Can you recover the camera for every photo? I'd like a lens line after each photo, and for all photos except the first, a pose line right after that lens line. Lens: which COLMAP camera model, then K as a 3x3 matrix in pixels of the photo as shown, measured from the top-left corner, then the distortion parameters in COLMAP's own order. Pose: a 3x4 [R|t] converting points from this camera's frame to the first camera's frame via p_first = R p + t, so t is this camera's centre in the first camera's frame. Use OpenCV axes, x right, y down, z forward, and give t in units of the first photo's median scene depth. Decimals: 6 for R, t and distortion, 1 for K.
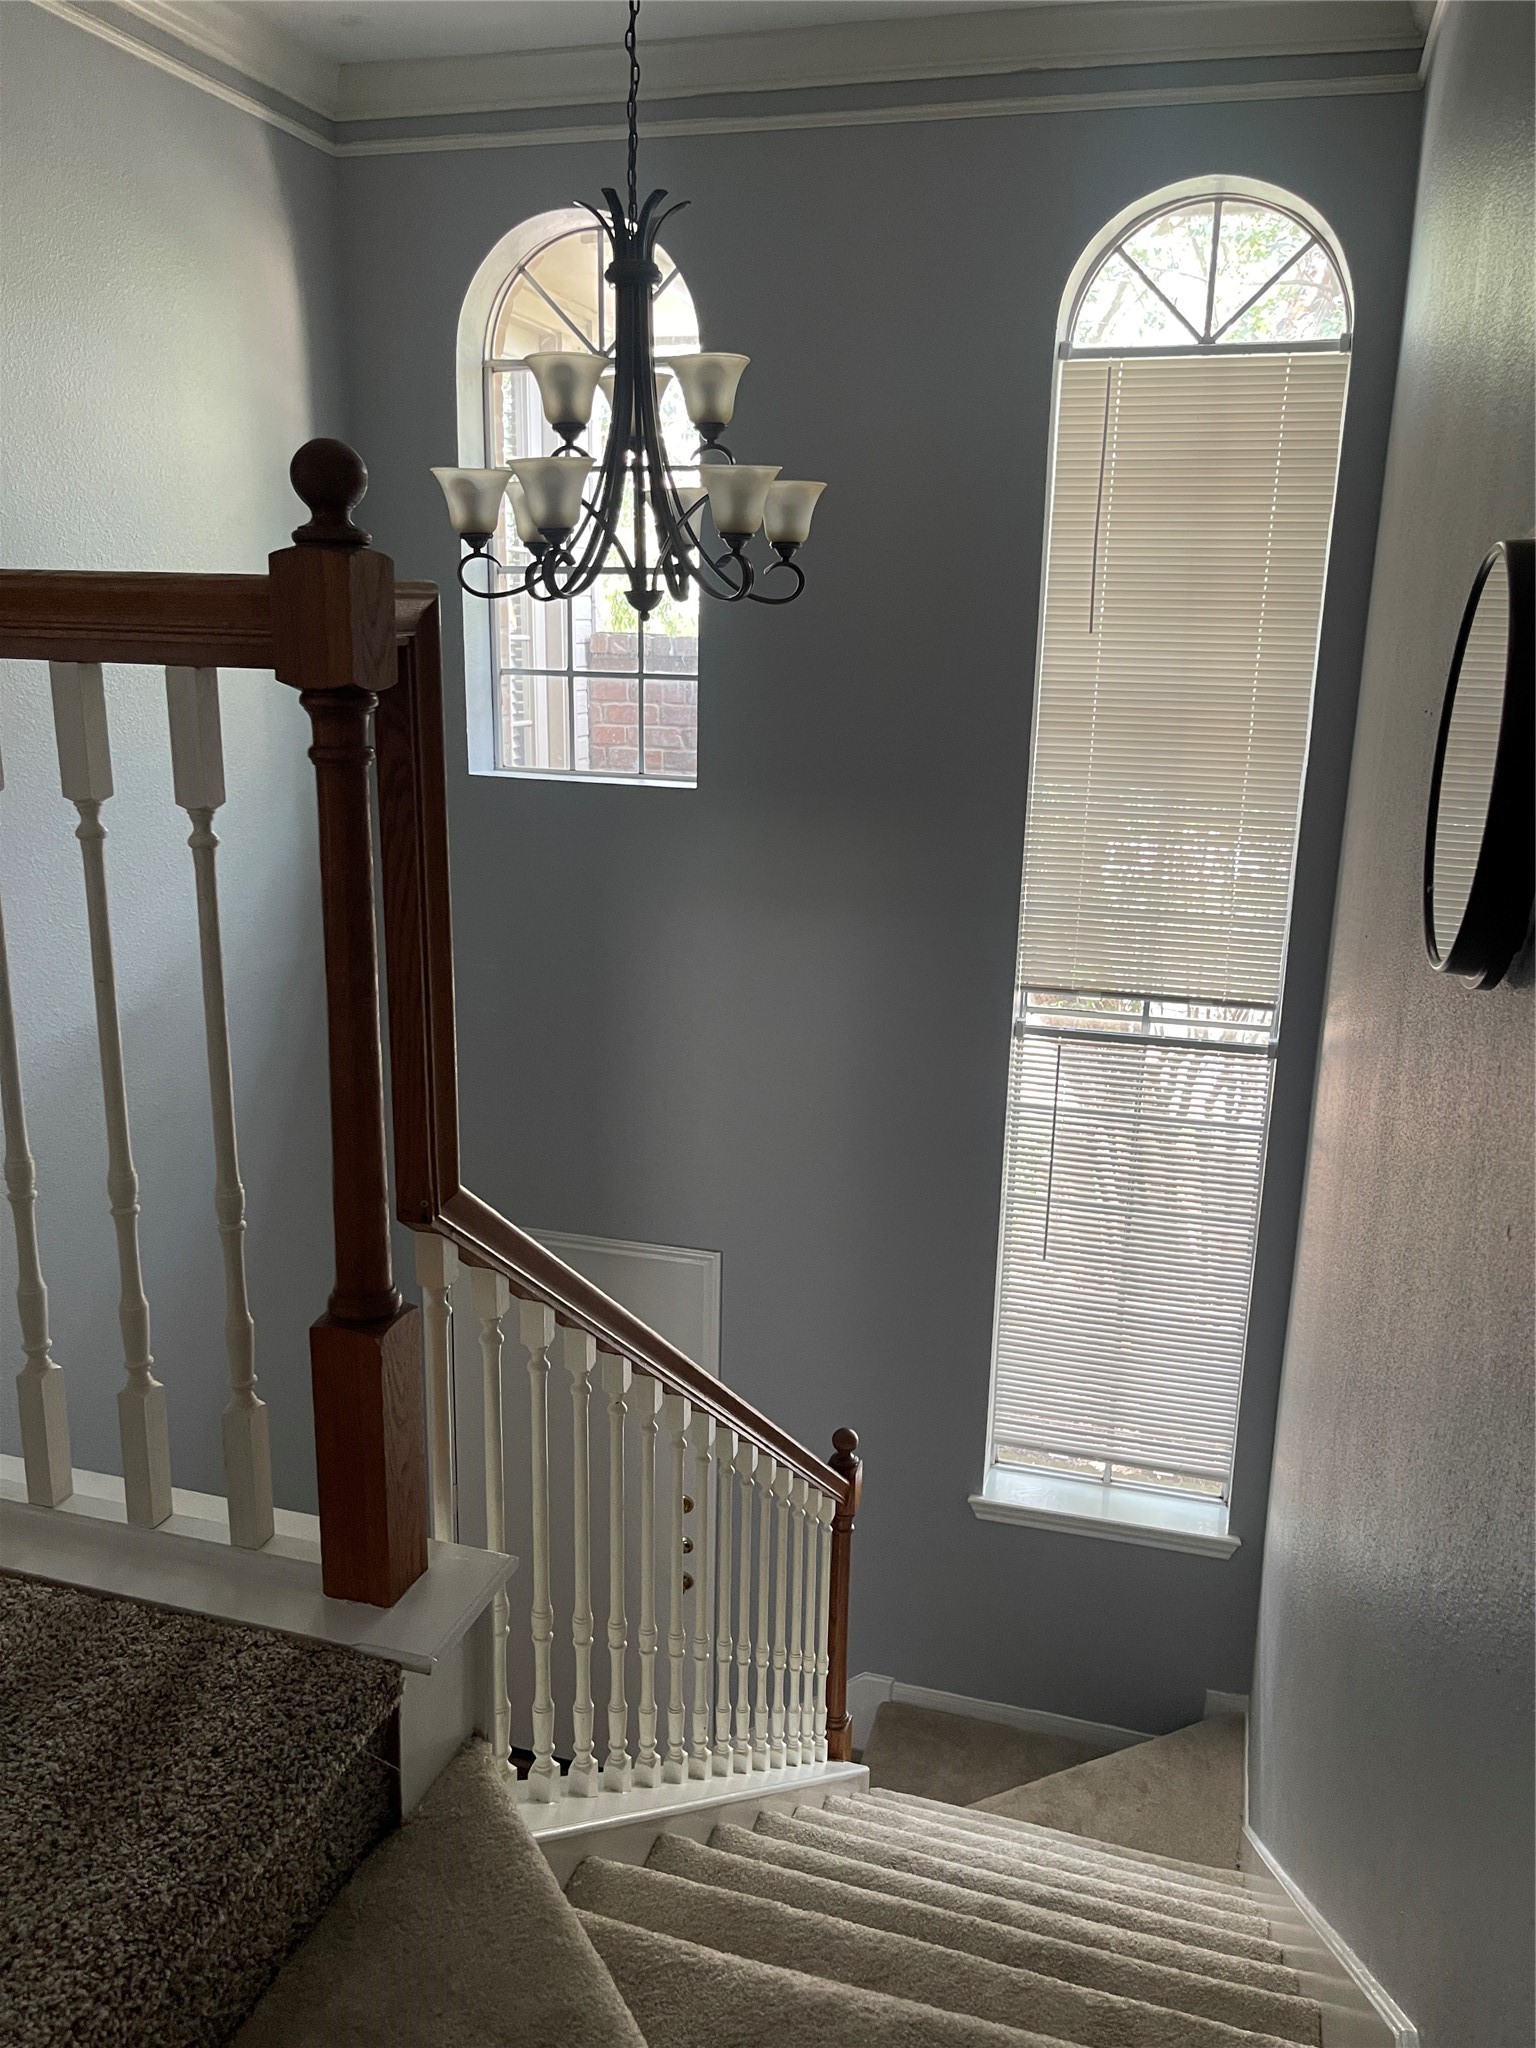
lens RADIAL K [[1551.0, 0, 769.7], [0, 1551.0, 1034.4], [0, 0, 1]] dist [0.033051, -0.051017]
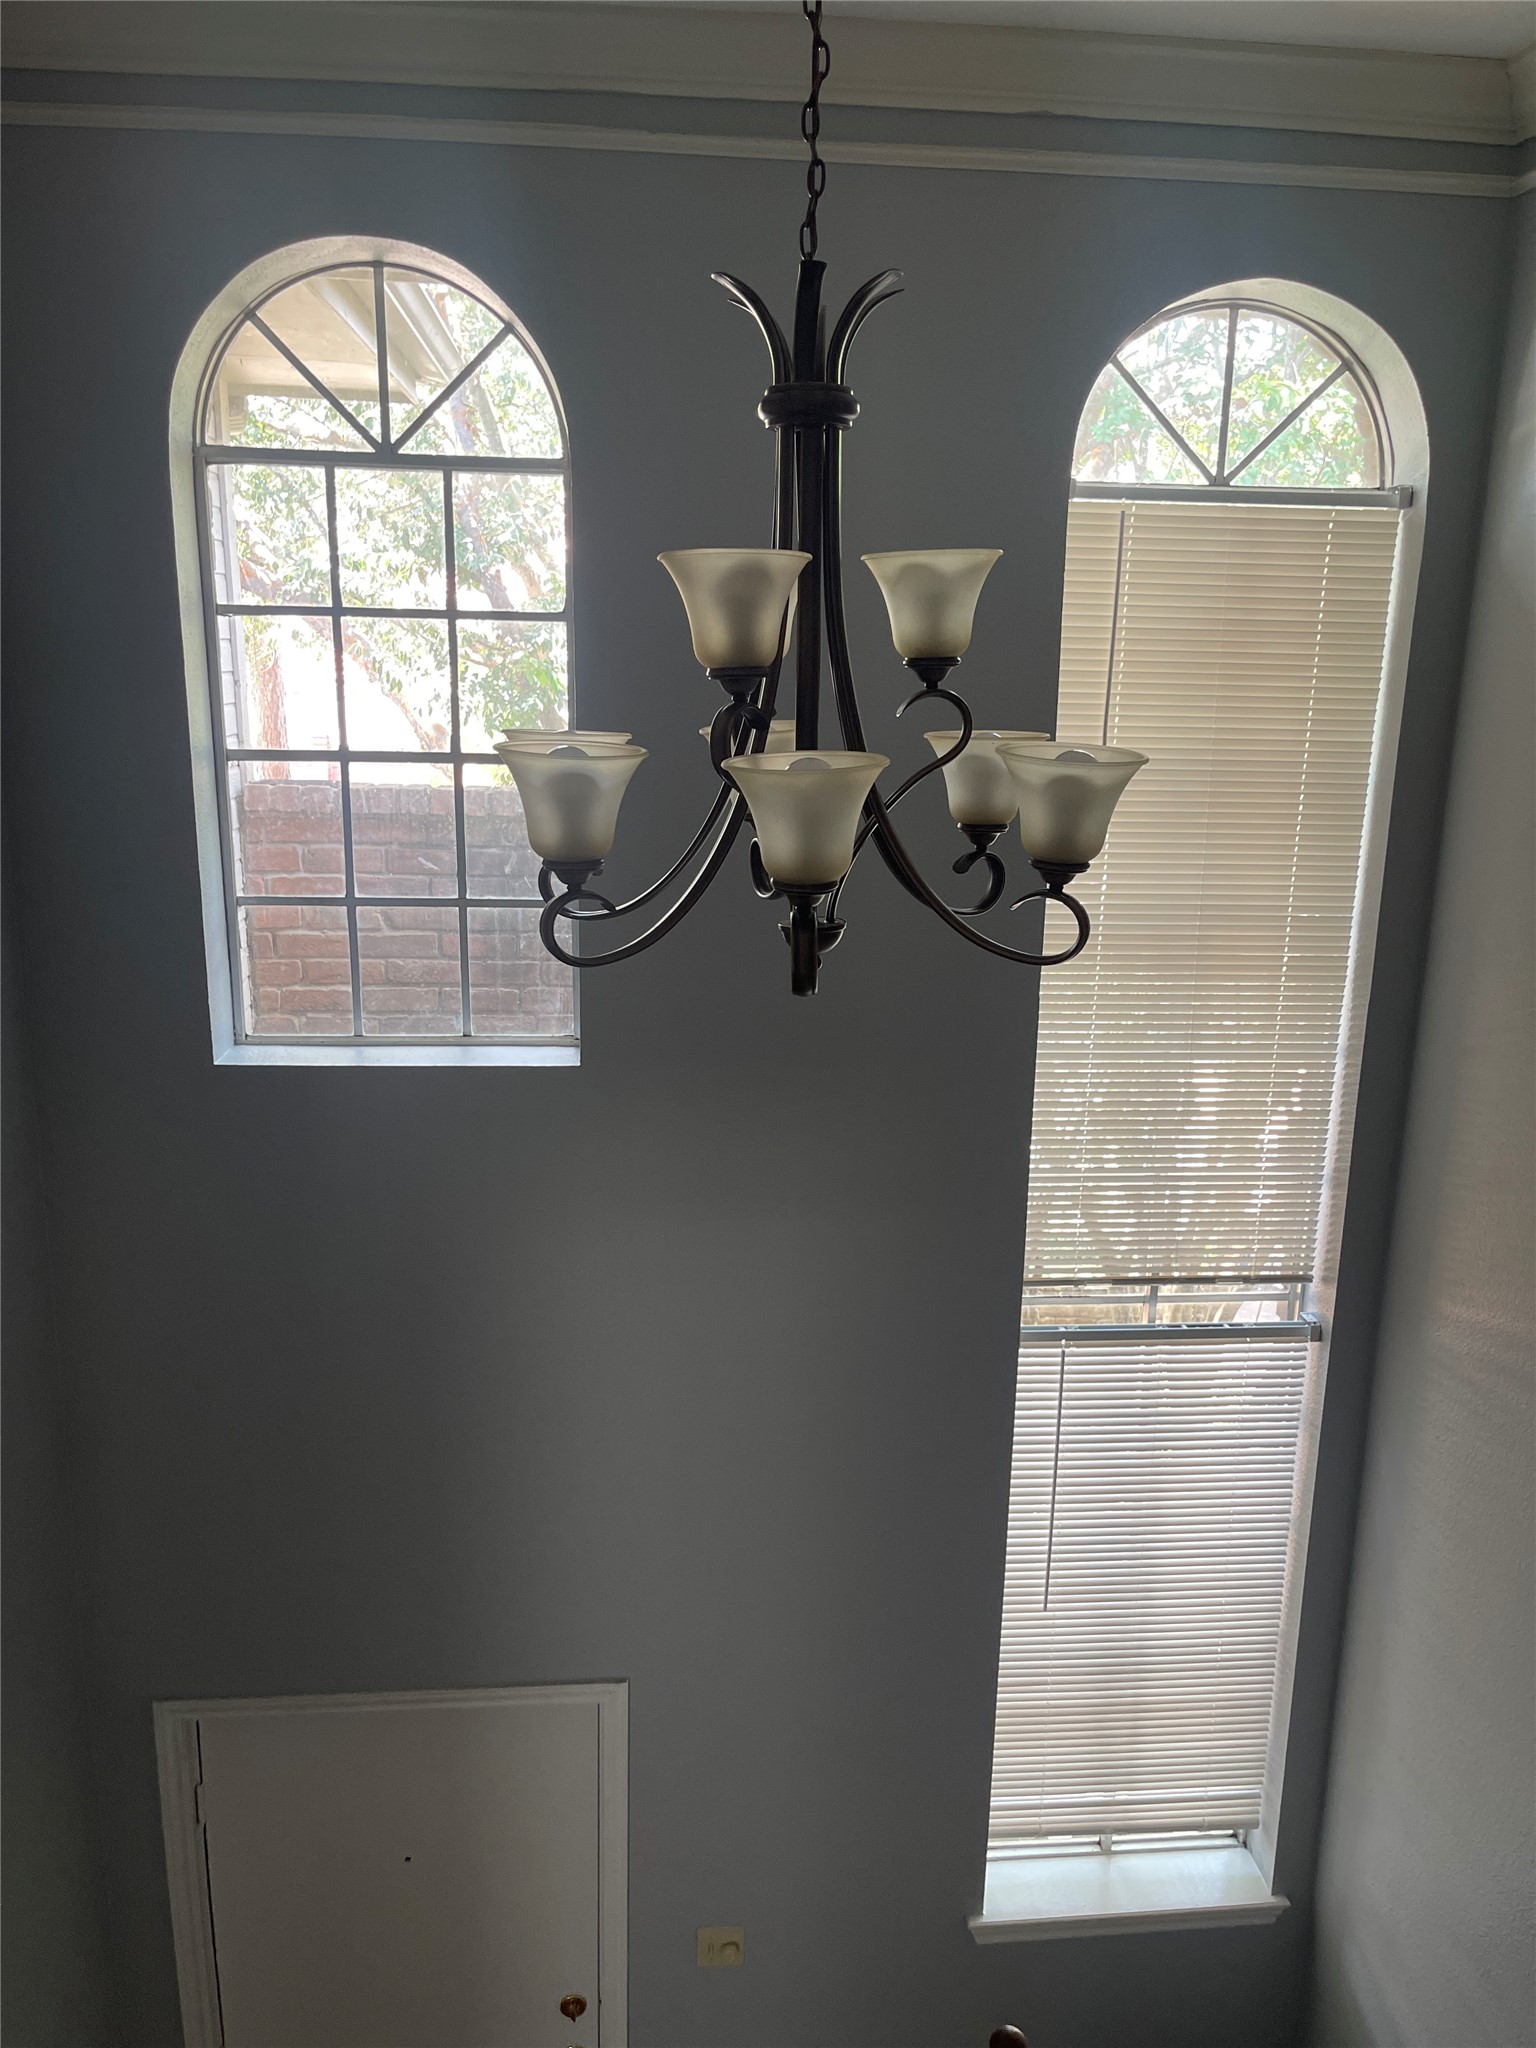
lens RADIAL K [[1551.1, 0, 778.6], [0, 1551.1, 1026.1], [0, 0, 1]] dist [0.060836, -0.070055]
pose [[0.930063, -0.086659, 0.357034, -0.220271], [0.091509, 0.995799, 0.003320, -0.175857], [-0.355821, 0.029584, 0.934086, 0.314343]]
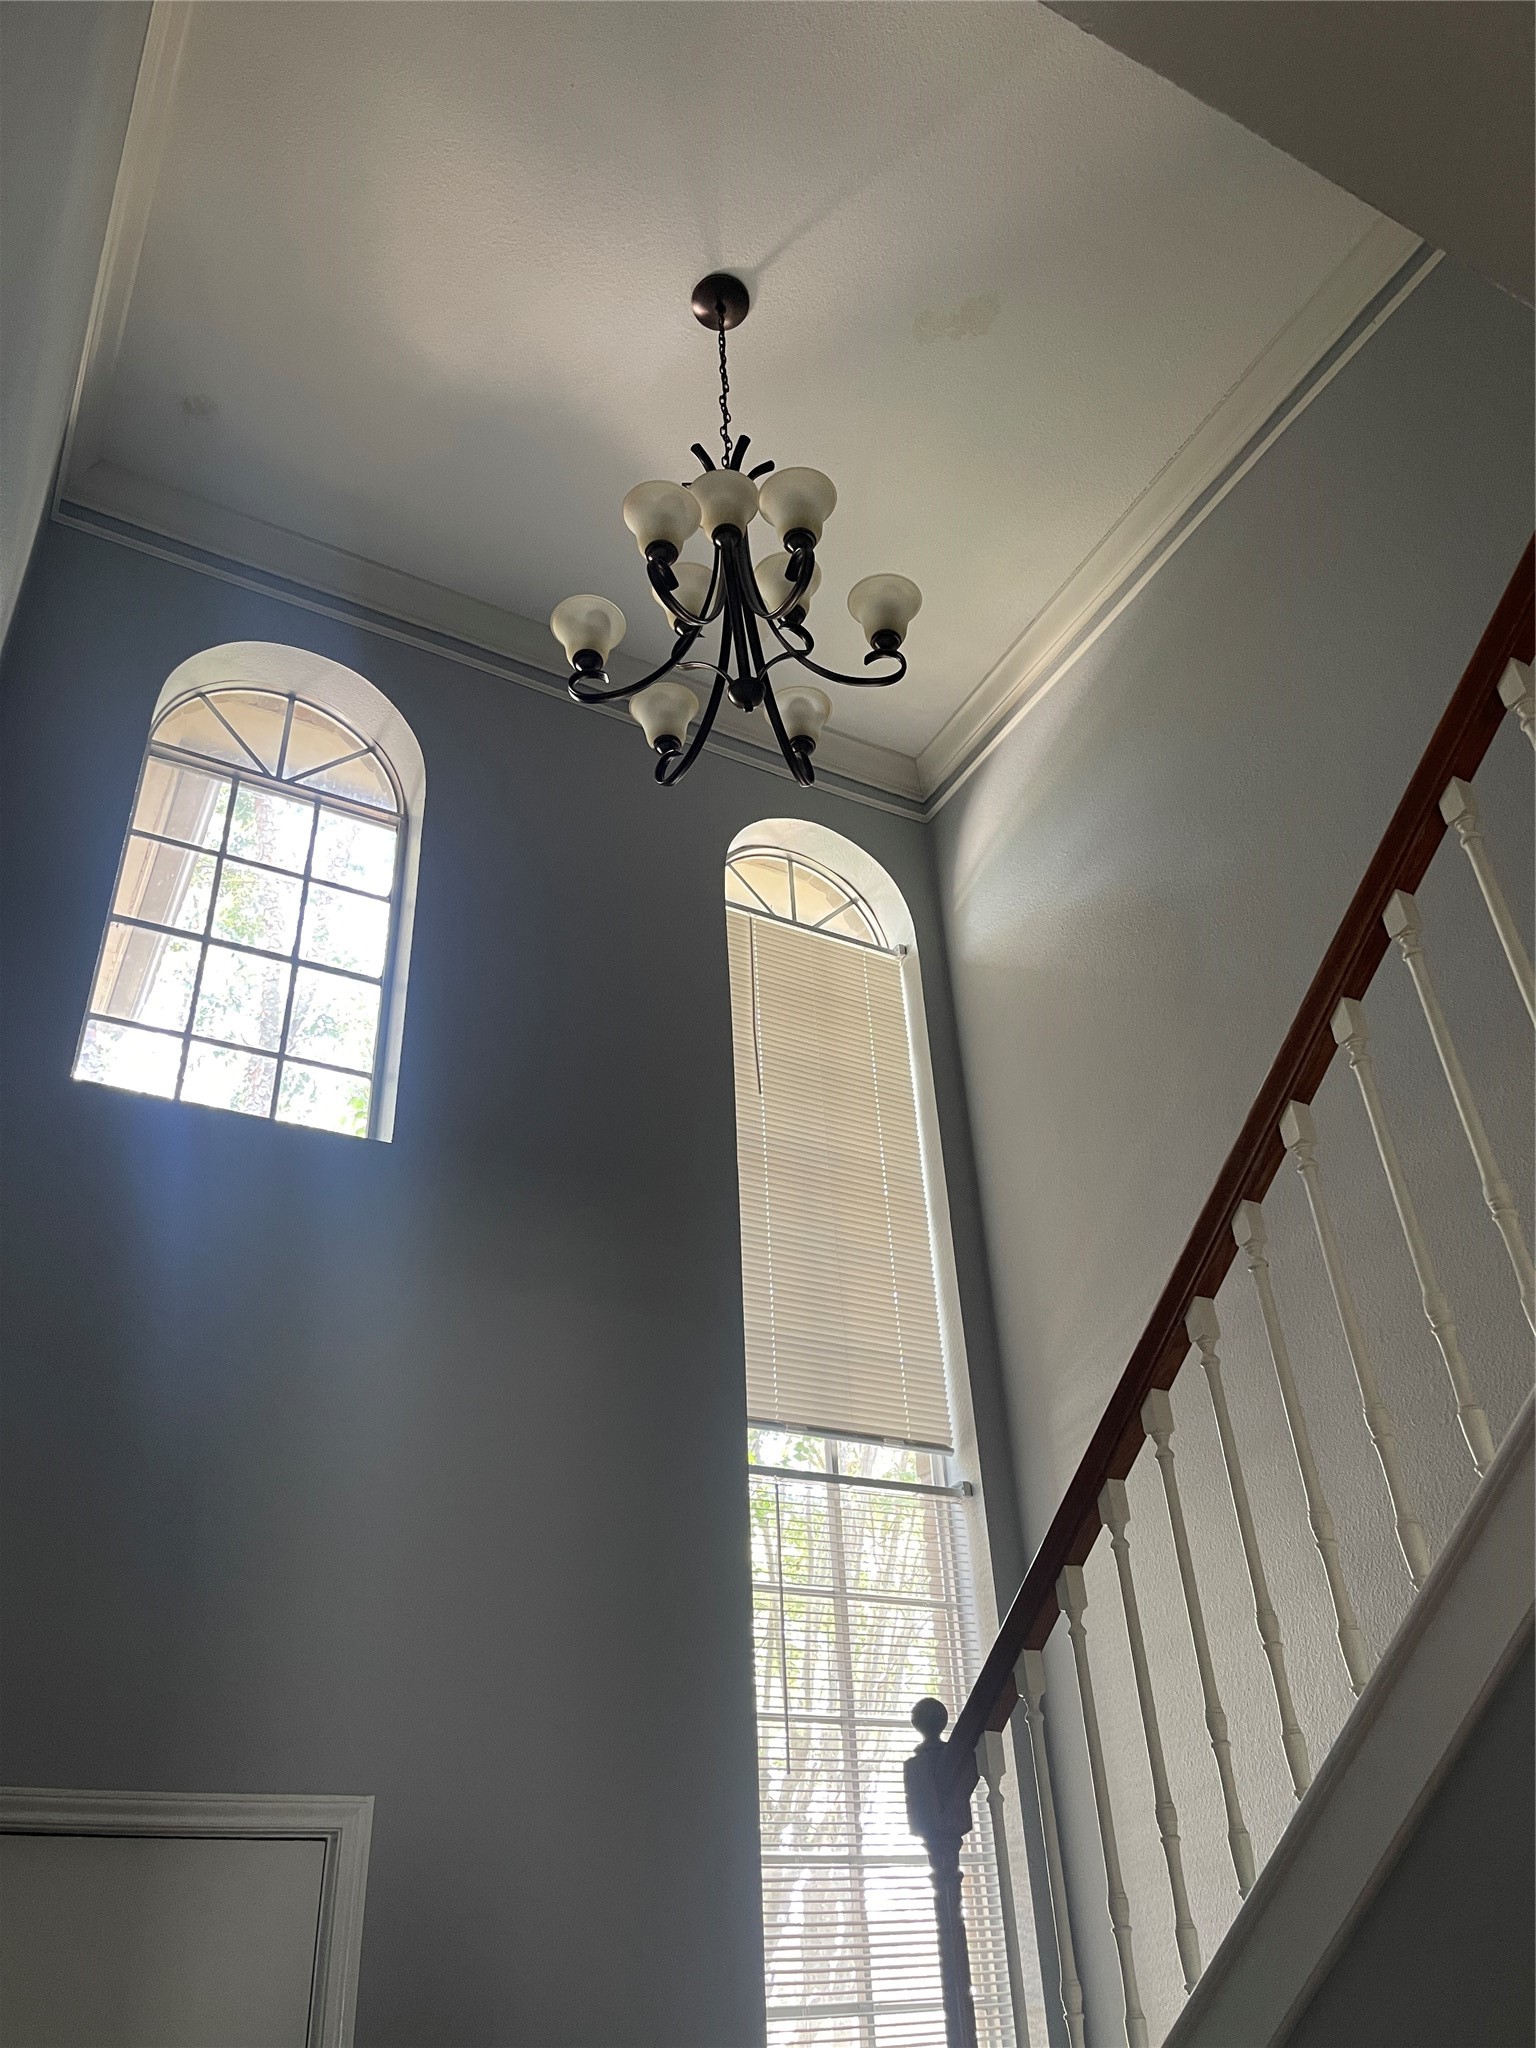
lens RADIAL K [[1551.0, 0, 769.7], [0, 1551.0, 1034.4], [0, 0, 1]] dist [0.033051, -0.051017]
pose [[0.705041, 0.344037, 0.620126, -0.456509], [0.235559, 0.711183, -0.662368, 0.414772], [-0.668902, 0.613073, 0.420372, 0.487539]]
